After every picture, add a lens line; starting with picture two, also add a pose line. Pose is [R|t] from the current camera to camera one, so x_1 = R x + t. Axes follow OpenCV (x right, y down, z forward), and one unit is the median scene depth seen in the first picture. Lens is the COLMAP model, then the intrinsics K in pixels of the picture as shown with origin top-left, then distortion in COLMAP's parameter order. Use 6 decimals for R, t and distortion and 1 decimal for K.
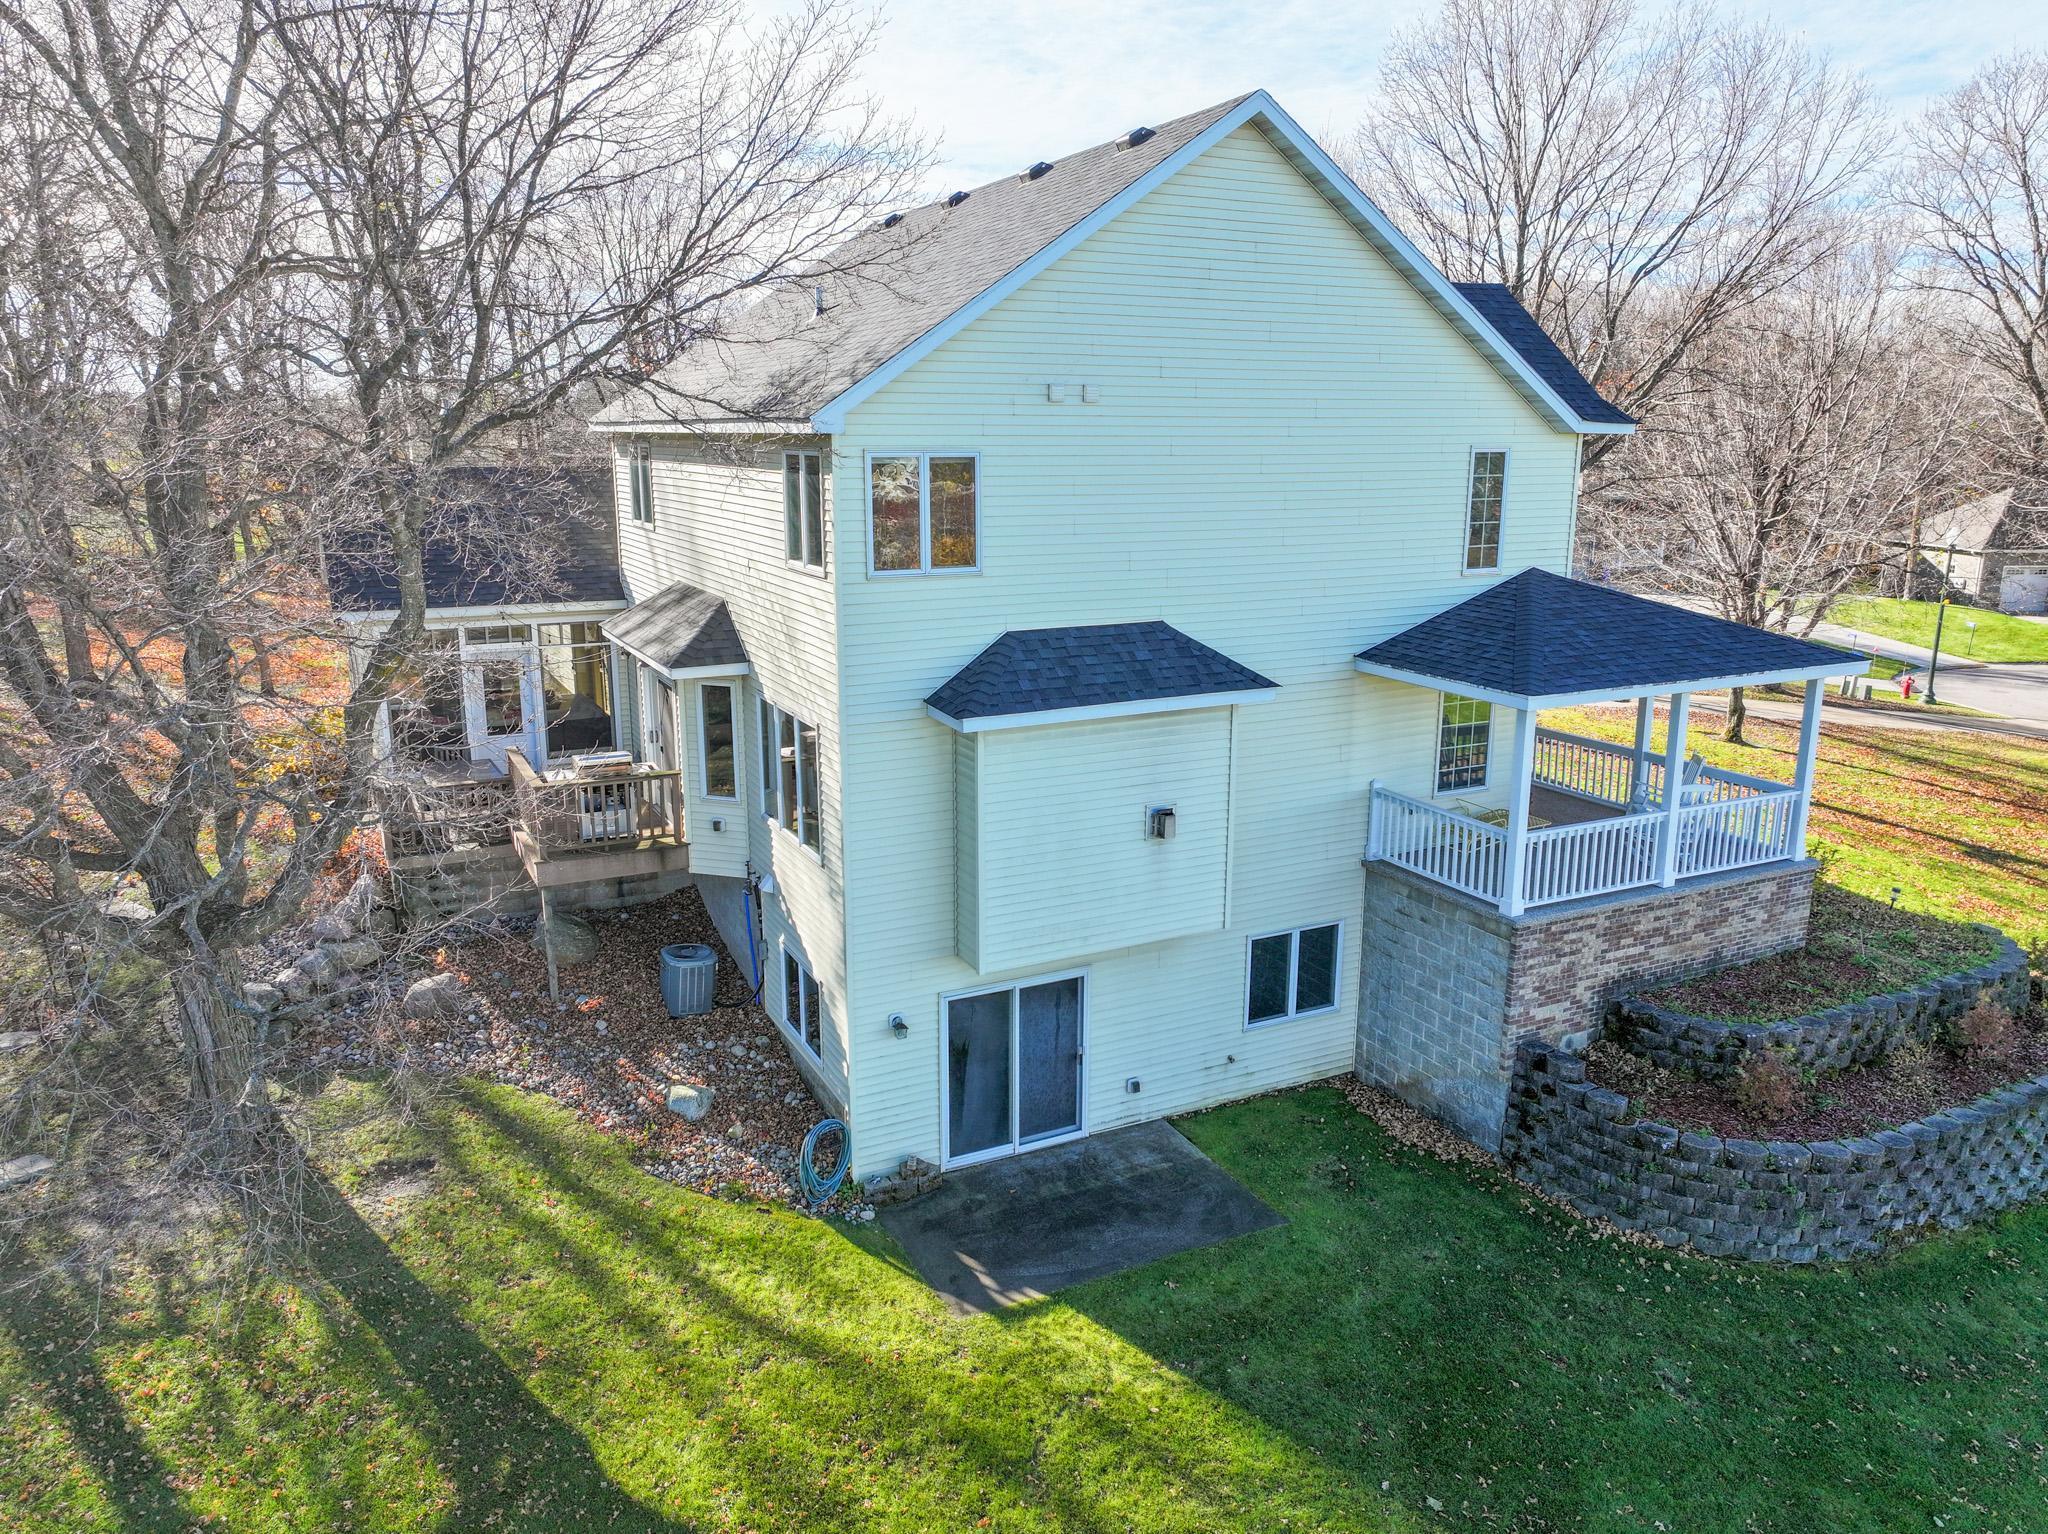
lens RADIAL K [[1442.8, 0, 1035.6], [0, 1442.8, 767.9], [0, 0, 1]] dist [0.005424, 0.007070]
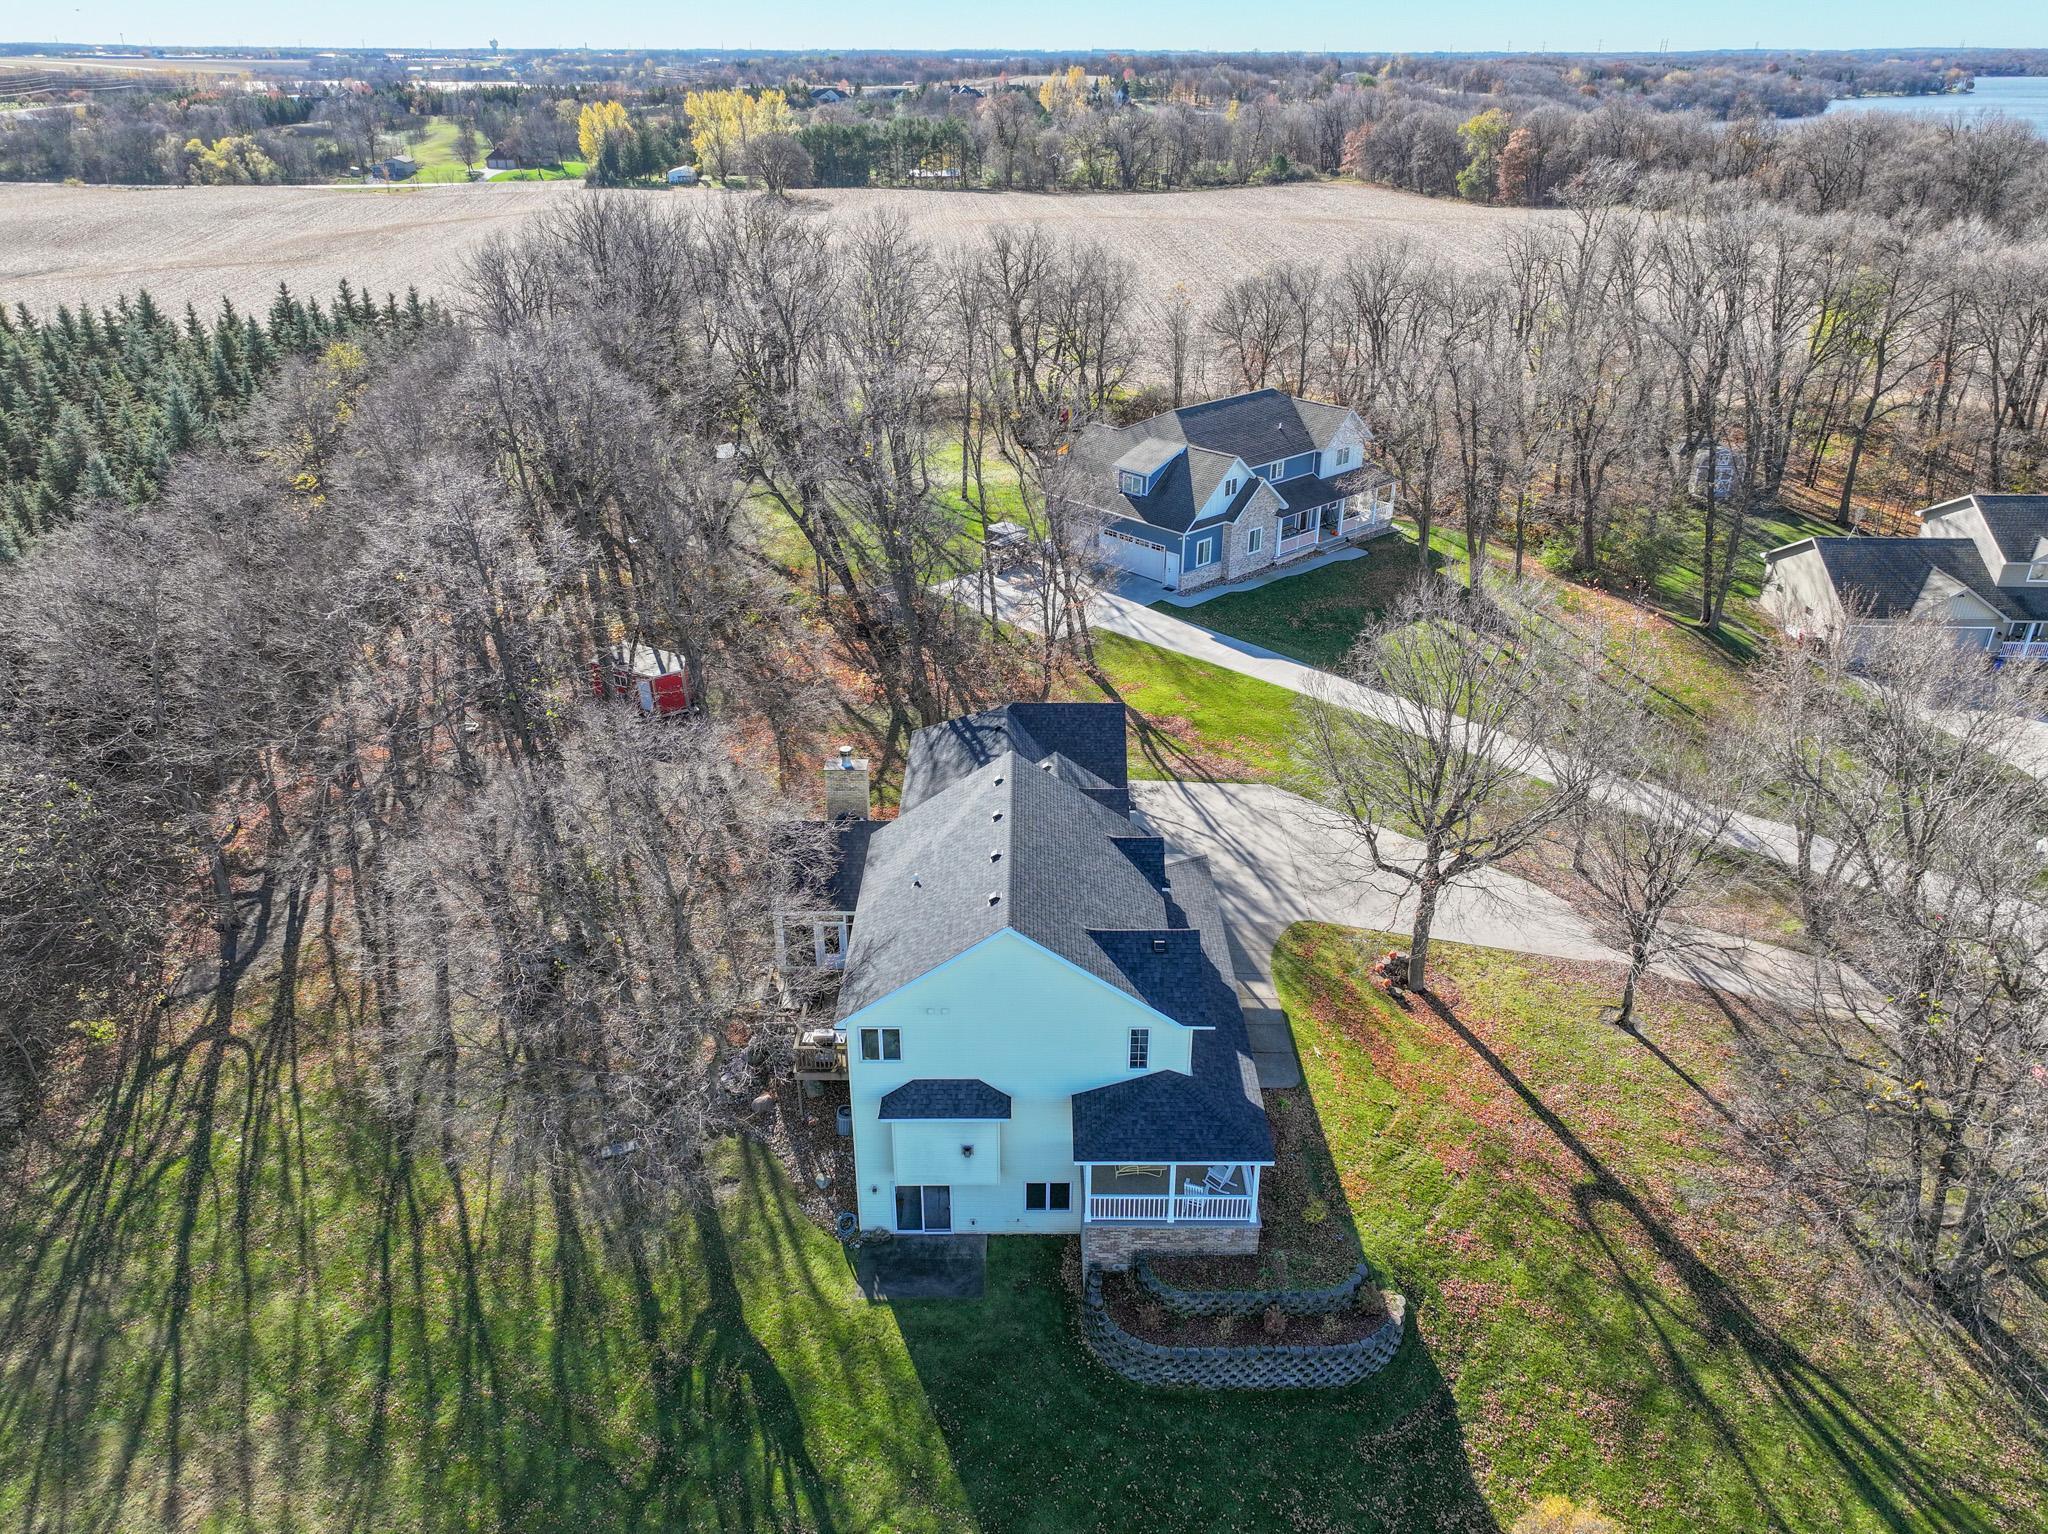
lens RADIAL K [[1442.8, 0, 1026.1], [0, 1442.8, 773.7], [0, 0, 1]] dist [0.005424, 0.007070]
pose [[0.892919, 0.198995, -0.403852, 1.082902], [-0.101910, 0.963069, 0.249222, -1.264295], [0.438532, -0.181378, 0.880223, -1.147906]]
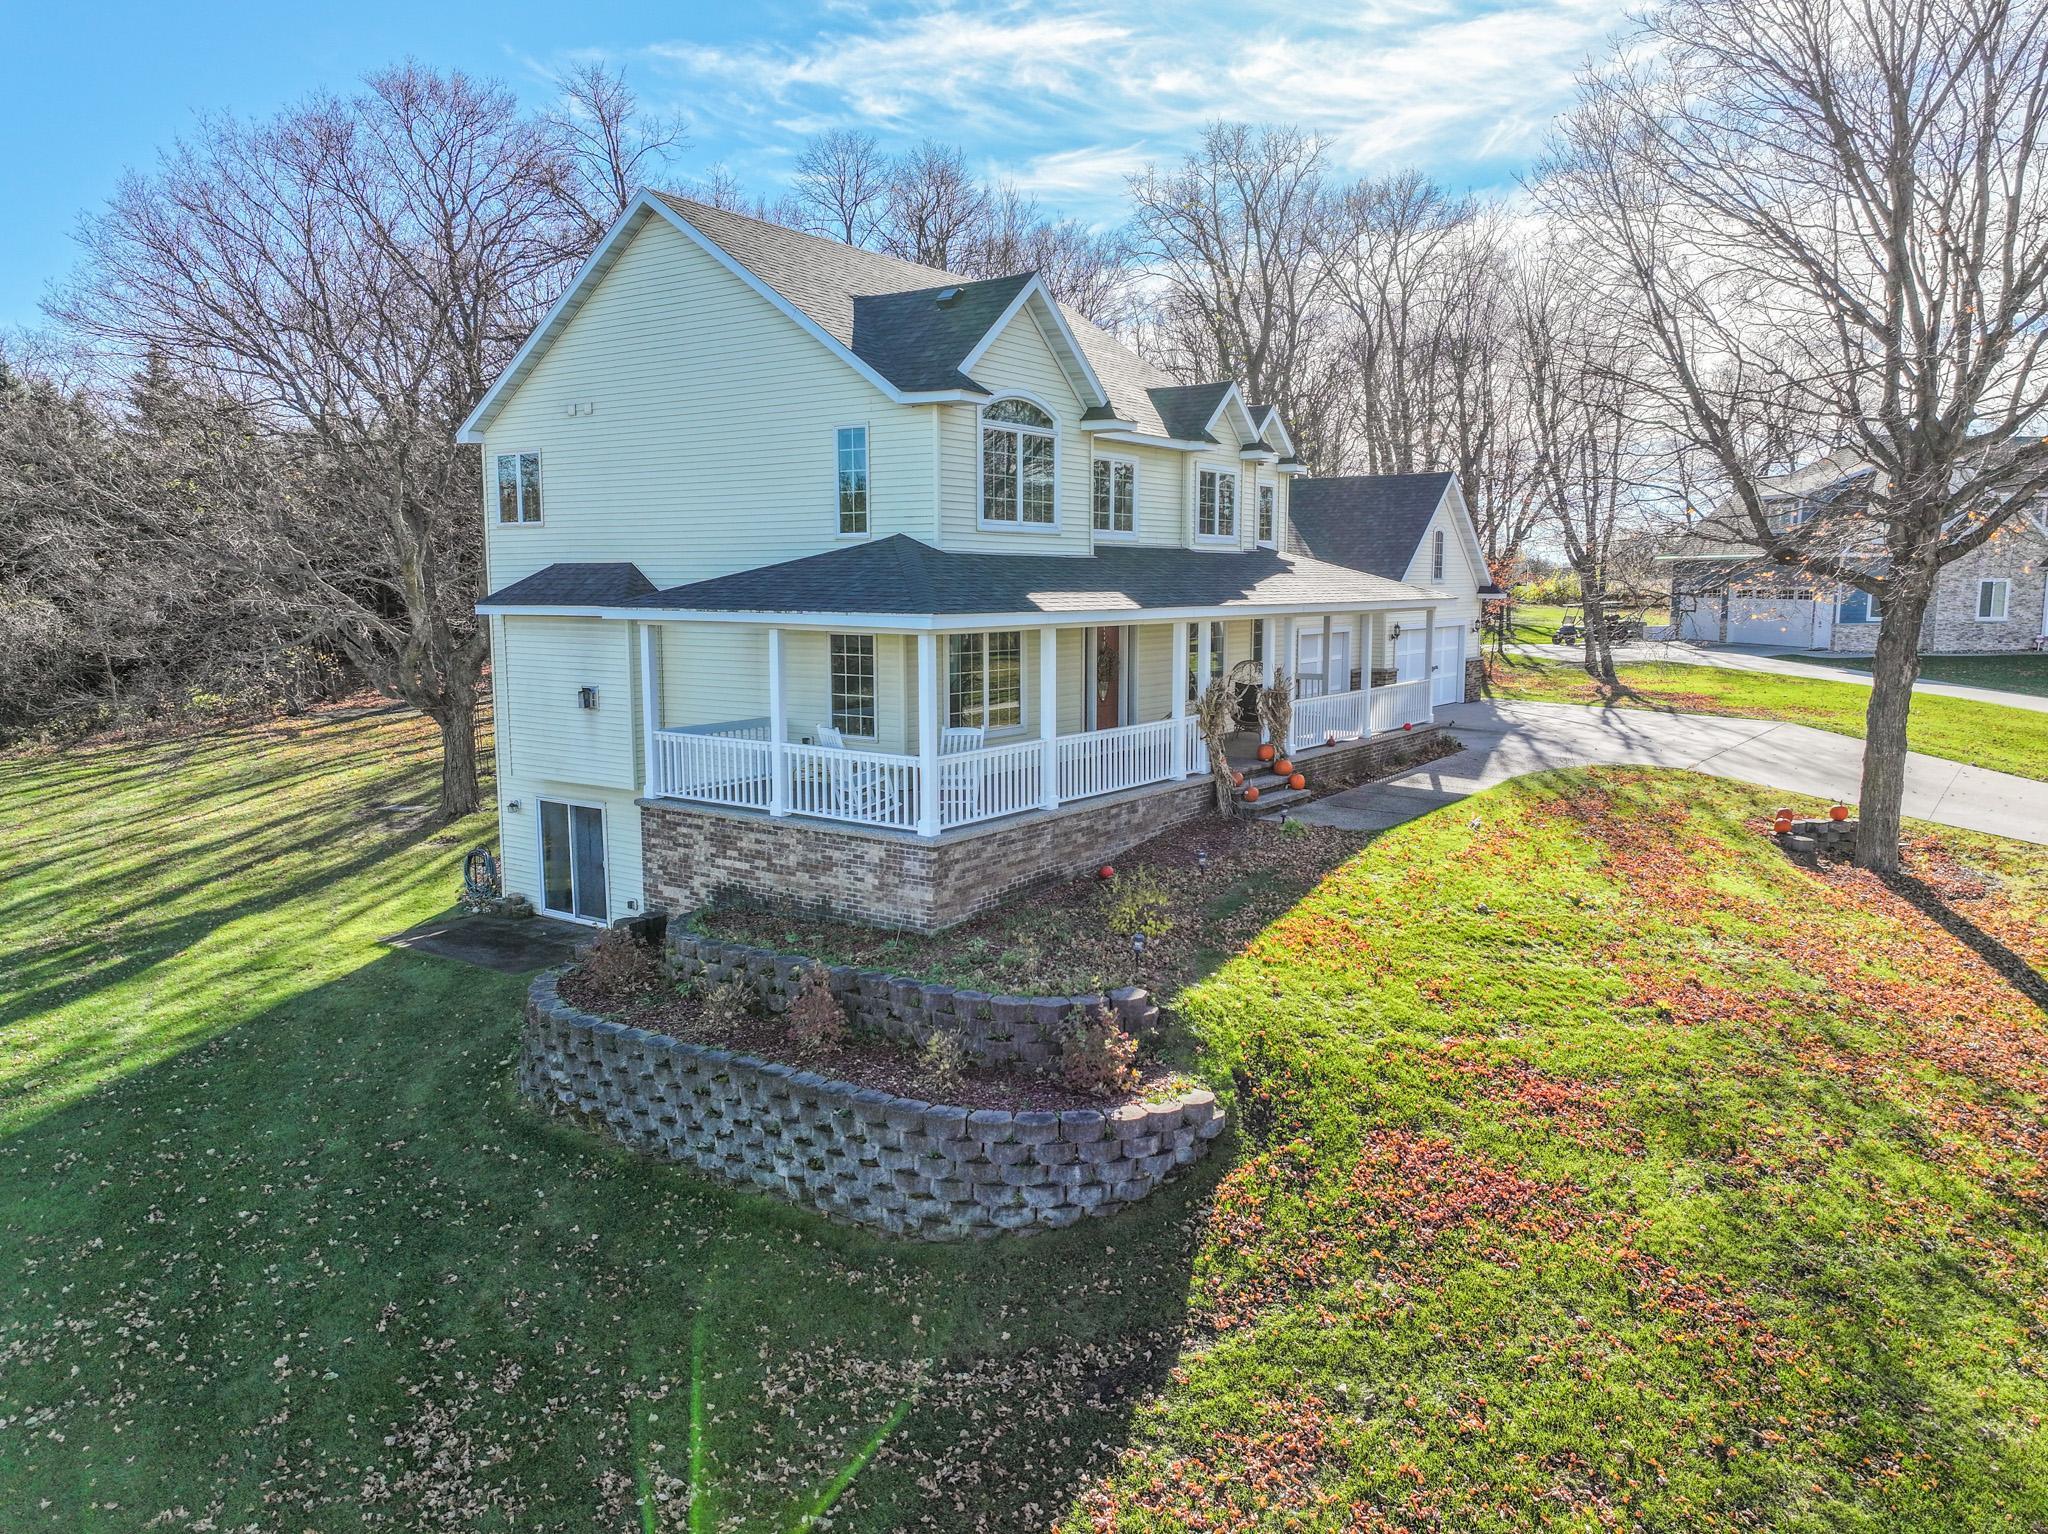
lens RADIAL K [[1442.8, 0, 1023.7], [0, 1442.8, 758.4], [0, 0, 1]] dist [0.005424, 0.007070]
pose [[0.467231, 0.109639, -0.877311, 1.482845], [-0.202039, 0.979266, 0.014780, -0.011608], [0.860741, 0.170345, 0.479695, 0.659938]]
